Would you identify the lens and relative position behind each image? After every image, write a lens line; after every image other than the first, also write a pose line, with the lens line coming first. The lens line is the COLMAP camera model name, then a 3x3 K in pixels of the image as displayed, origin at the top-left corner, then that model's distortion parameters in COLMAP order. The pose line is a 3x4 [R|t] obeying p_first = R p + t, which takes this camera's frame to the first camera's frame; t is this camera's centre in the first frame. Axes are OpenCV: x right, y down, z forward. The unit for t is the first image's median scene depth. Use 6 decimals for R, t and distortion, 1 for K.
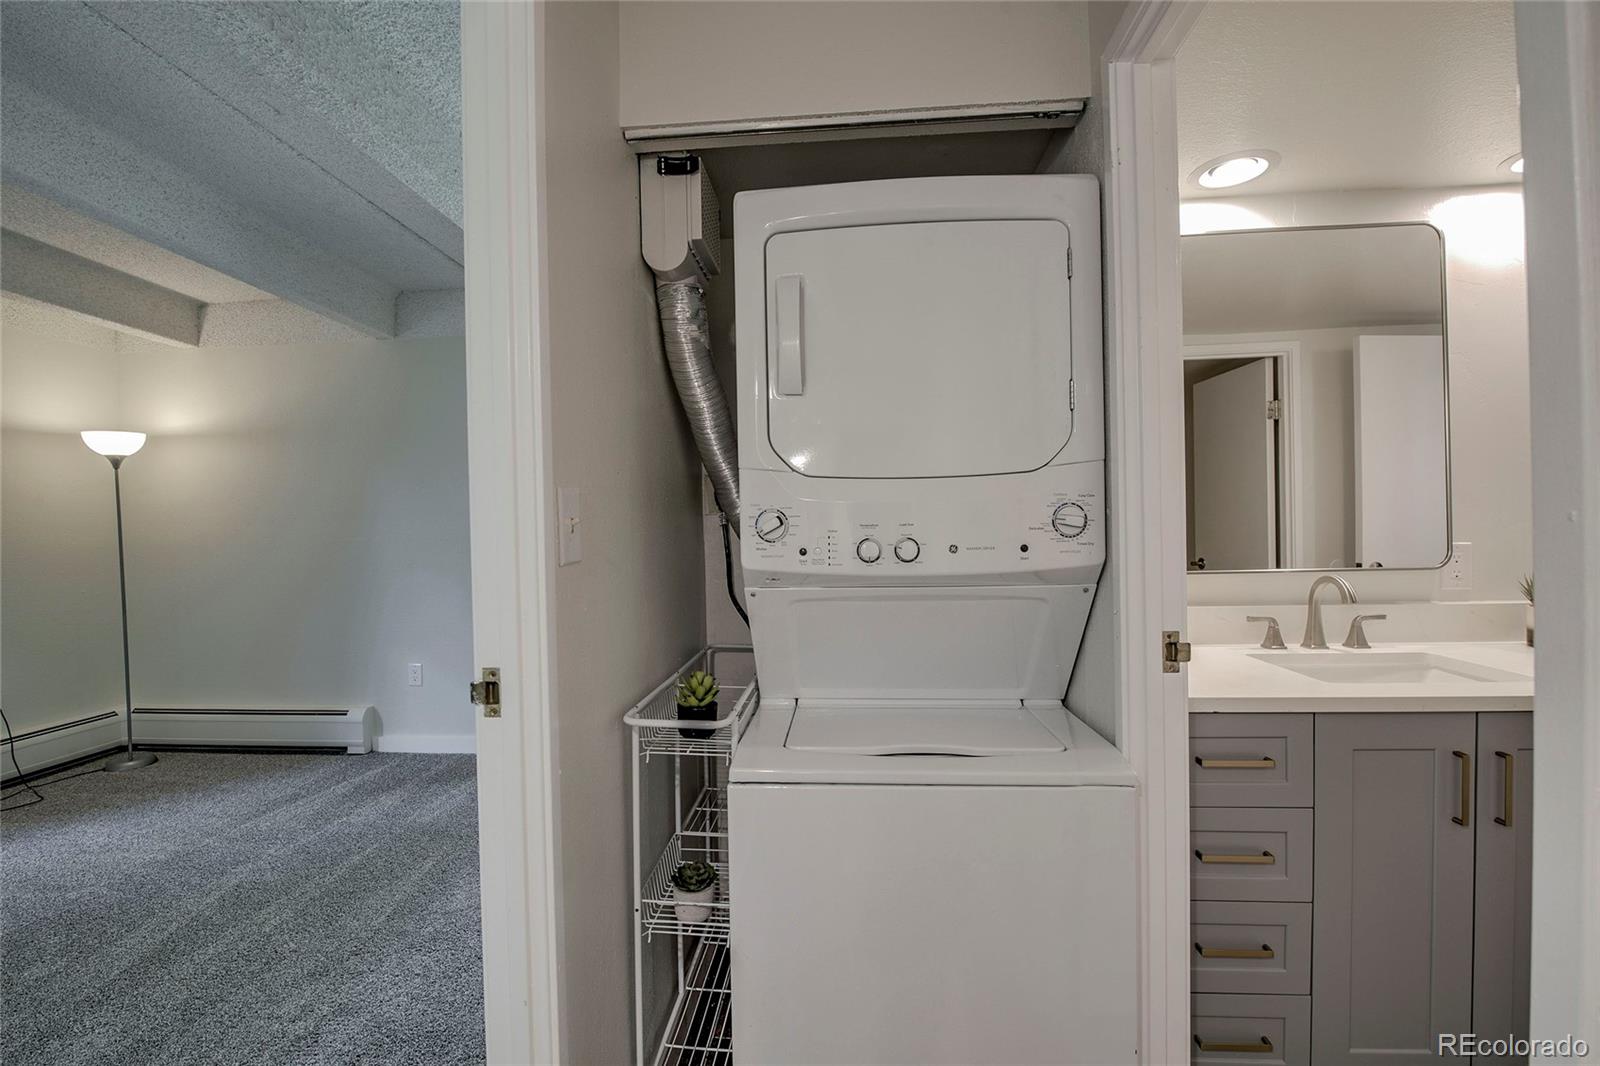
lens RADIAL K [[682.2, 0, 797.6], [0, 682.2, 534.7], [0, 0, 1]] dist [-0.018546, -0.000338]
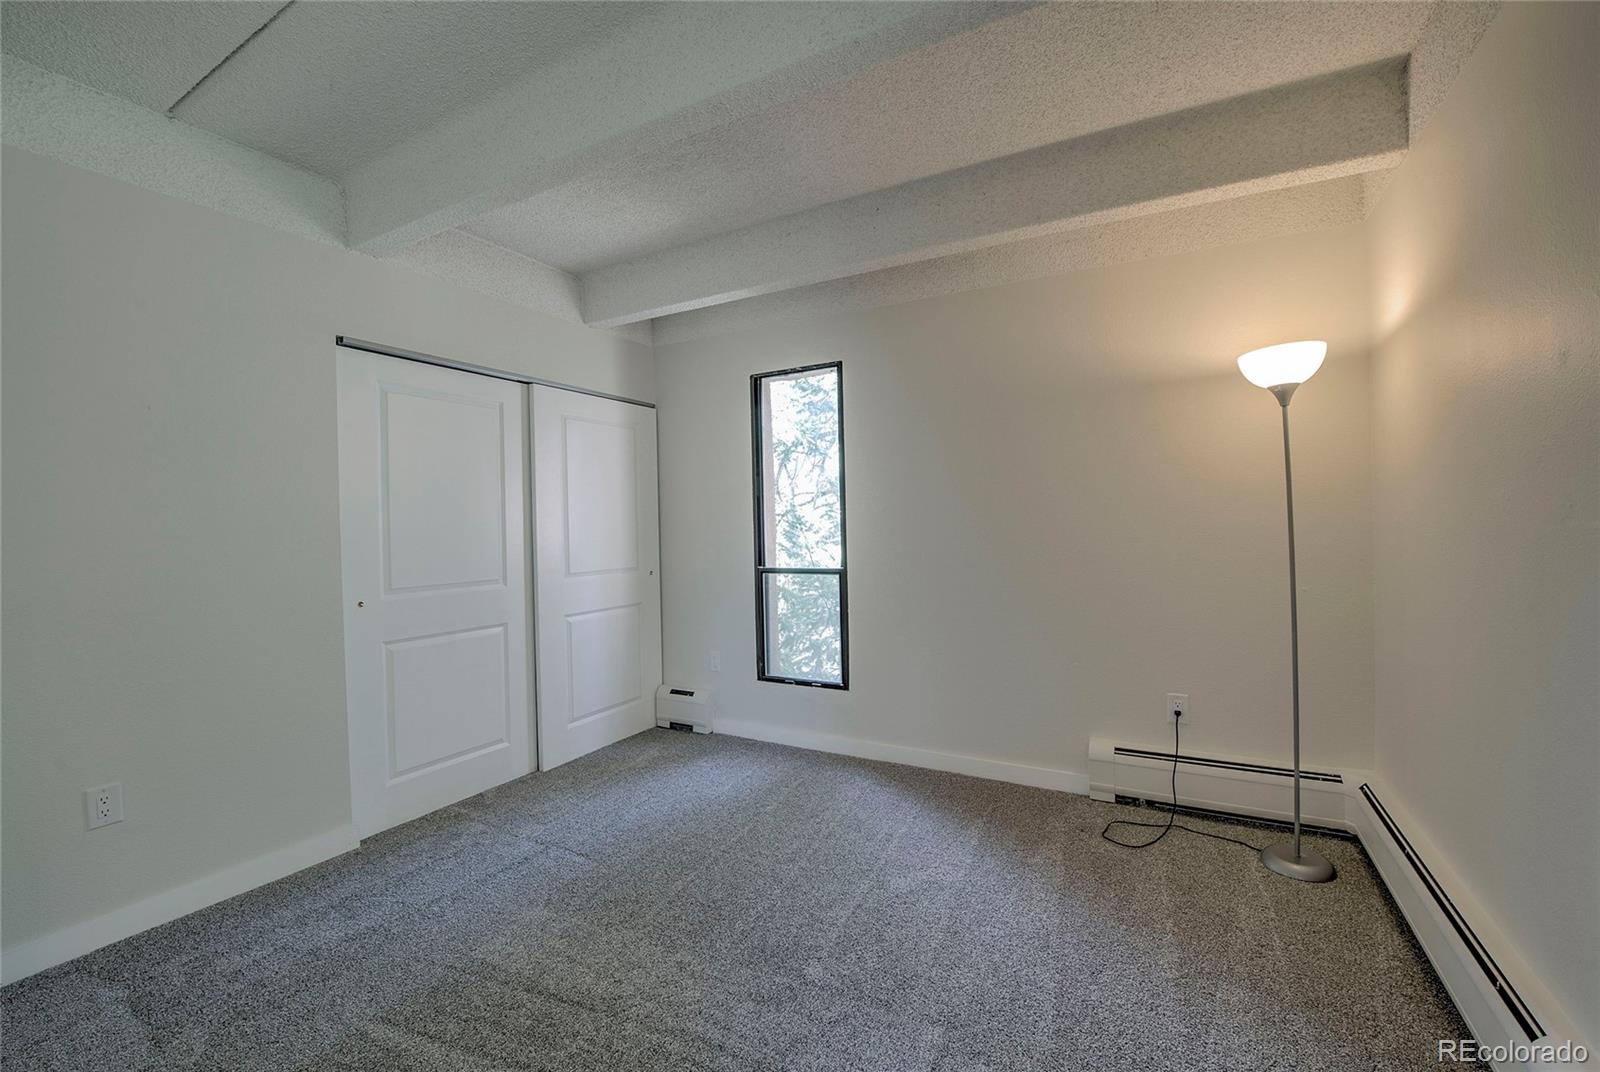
lens RADIAL K [[652.7, 0, 804.8], [0, 652.7, 526.5], [0, 0, 1]] dist [-0.018175, 0.000075]
pose [[-0.414360, 0.030340, -0.909607, -0.274720], [0.018133, 0.999521, 0.025078, -0.005734], [0.909932, -0.006103, -0.414712, 0.903967]]
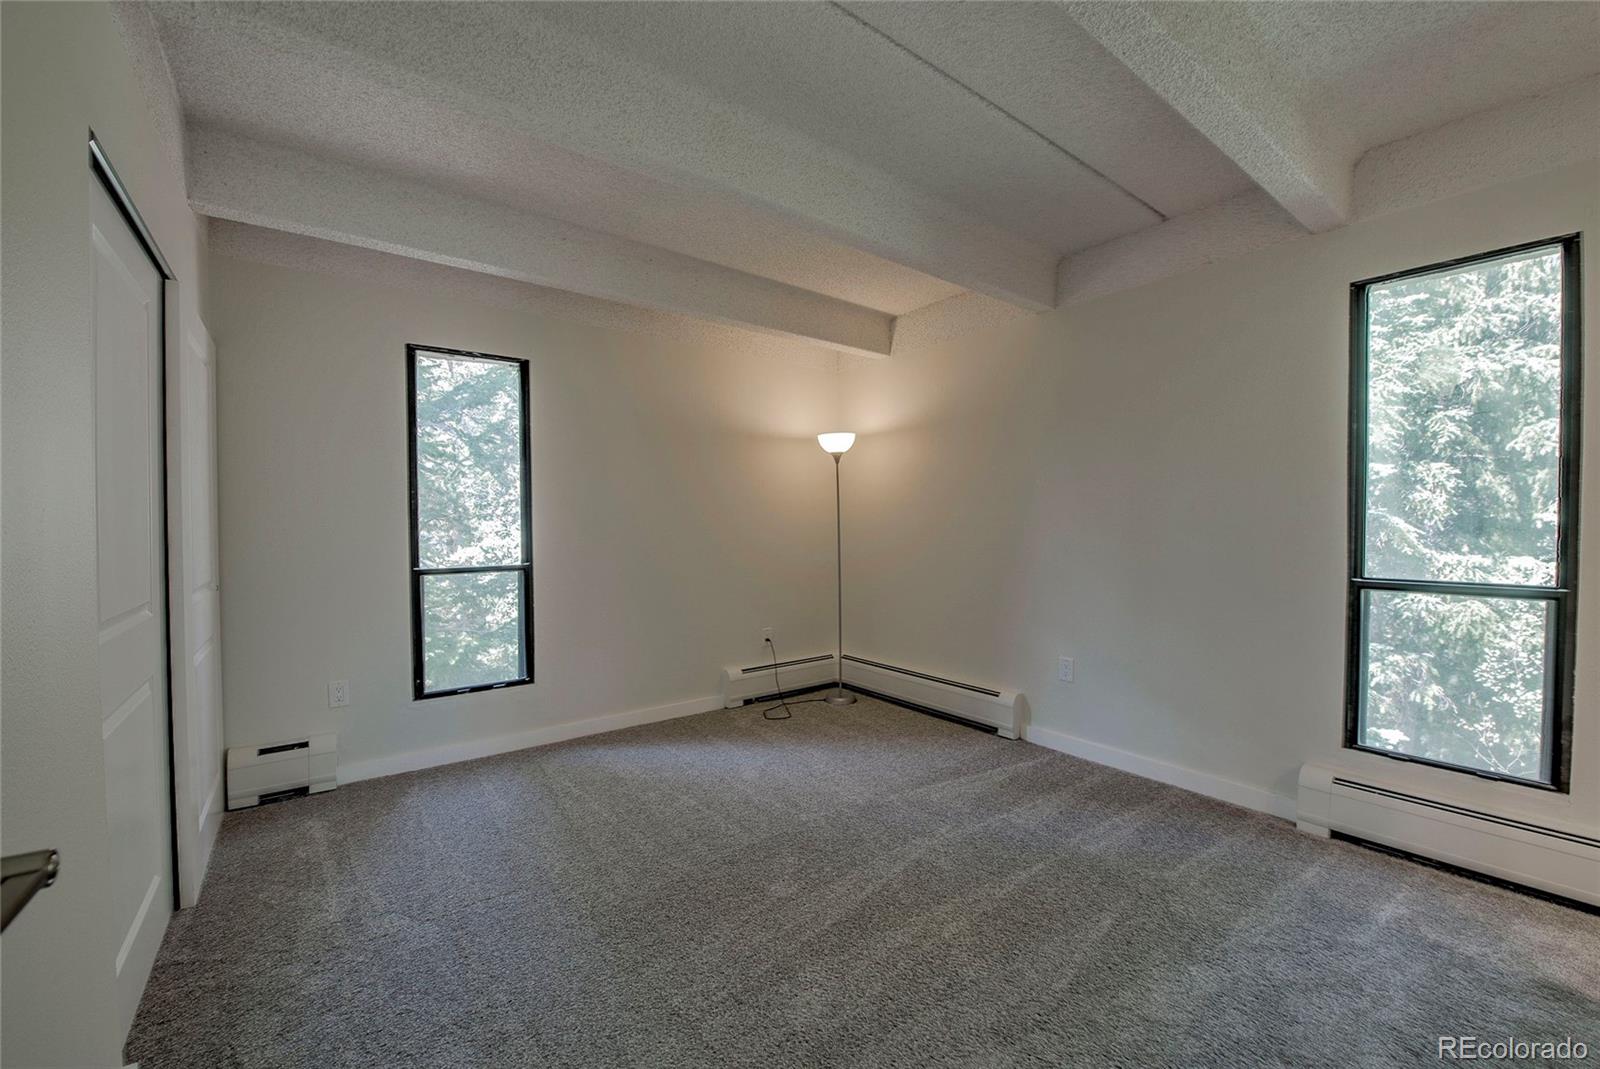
lens RADIAL K [[644.6, 0, 802.1], [0, 644.6, 535.8], [0, 0, 1]] dist [-0.021911, -0.000380]
pose [[0.666090, 0.033280, -0.745129, -0.176276], [-0.017129, 0.999423, 0.029326, 0.004086], [0.745675, -0.006770, 0.666275, 0.162159]]
